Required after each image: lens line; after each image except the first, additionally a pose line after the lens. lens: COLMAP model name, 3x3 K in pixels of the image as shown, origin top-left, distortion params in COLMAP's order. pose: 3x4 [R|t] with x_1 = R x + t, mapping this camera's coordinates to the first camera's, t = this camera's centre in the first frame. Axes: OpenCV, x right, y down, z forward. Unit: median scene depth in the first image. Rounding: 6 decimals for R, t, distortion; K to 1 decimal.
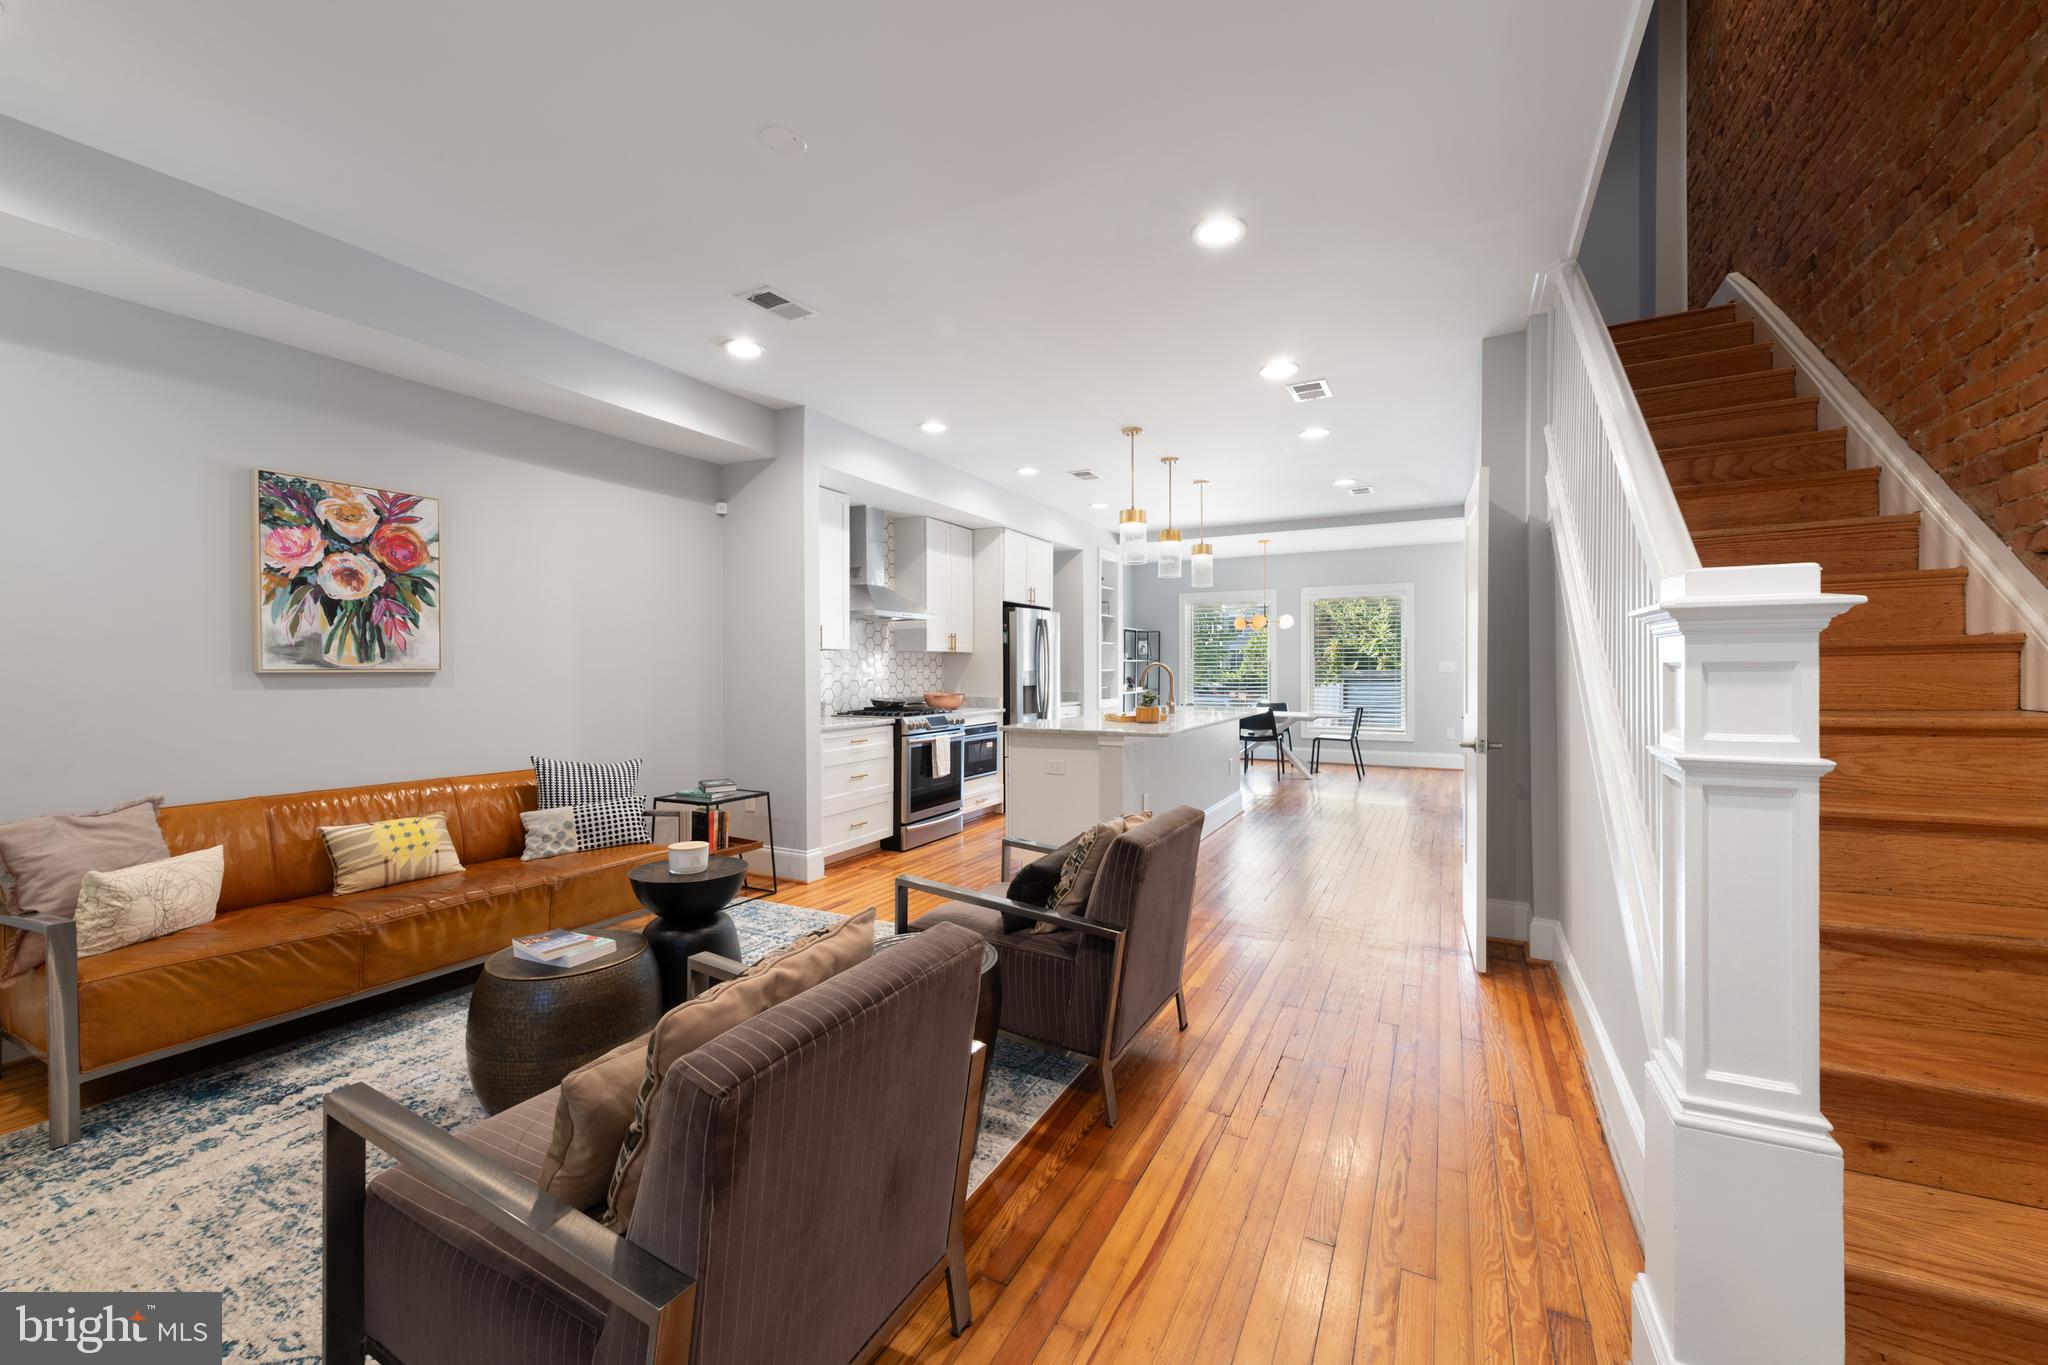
lens RADIAL K [[799.8, 0, 1038.6], [0, 799.8, 685.8], [0, 0, 1]] dist [0.002575, -0.000941]
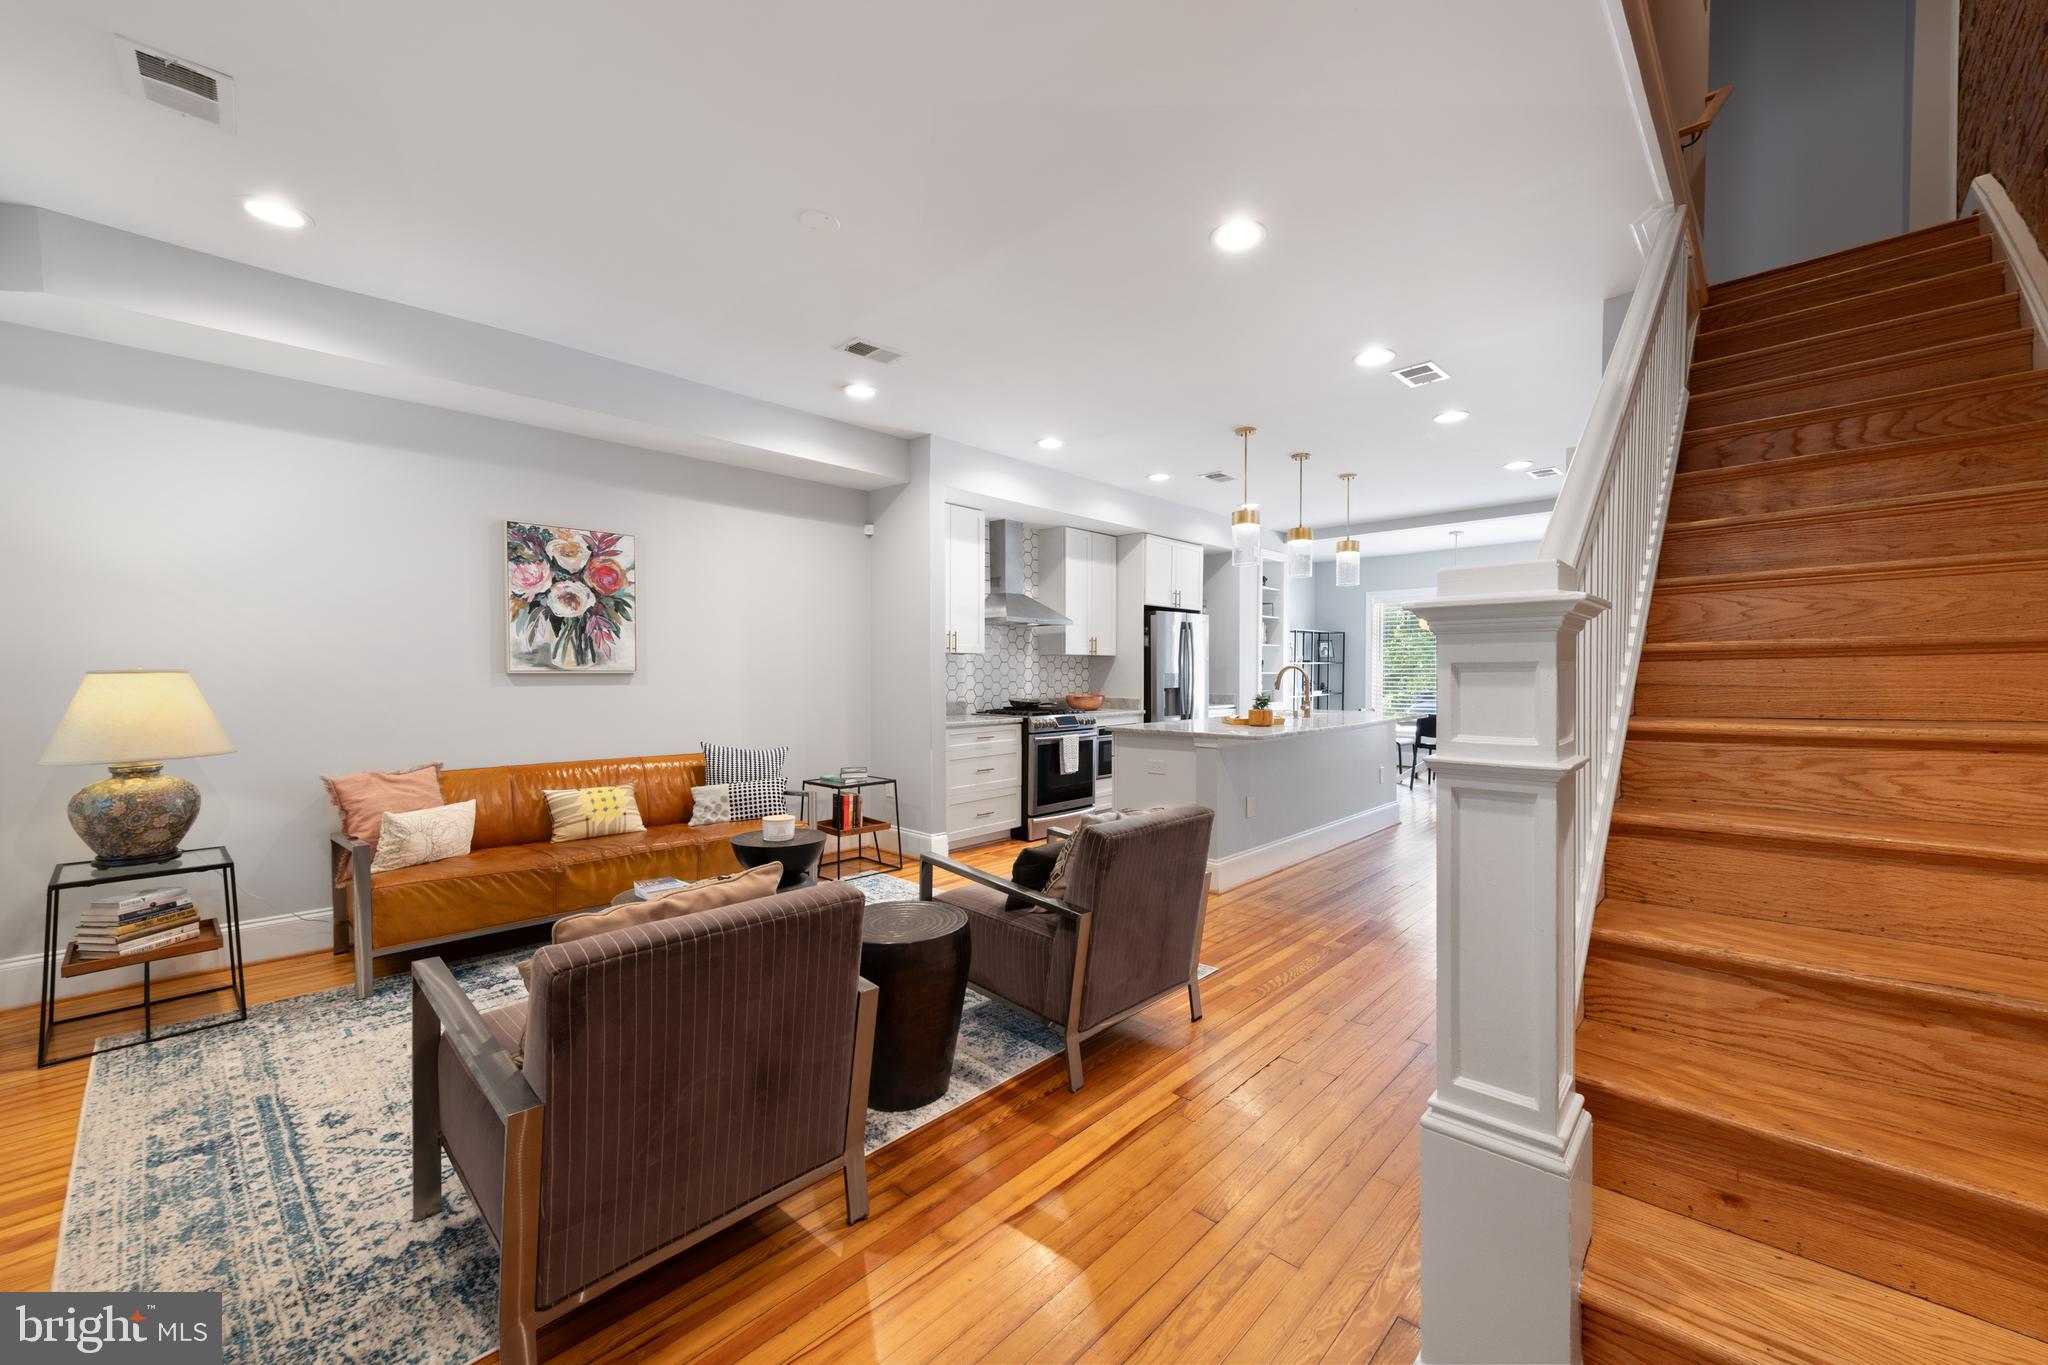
lens RADIAL K [[792.8, 0, 1042.4], [0, 792.8, 696.3], [0, 0, 1]] dist [0.002192, -0.000238]
pose [[0.962025, 0.009304, -0.272804, 0.215024], [-0.006630, 0.999921, 0.010722, 0.001697], [0.272882, -0.008506, 0.962010, -0.026657]]
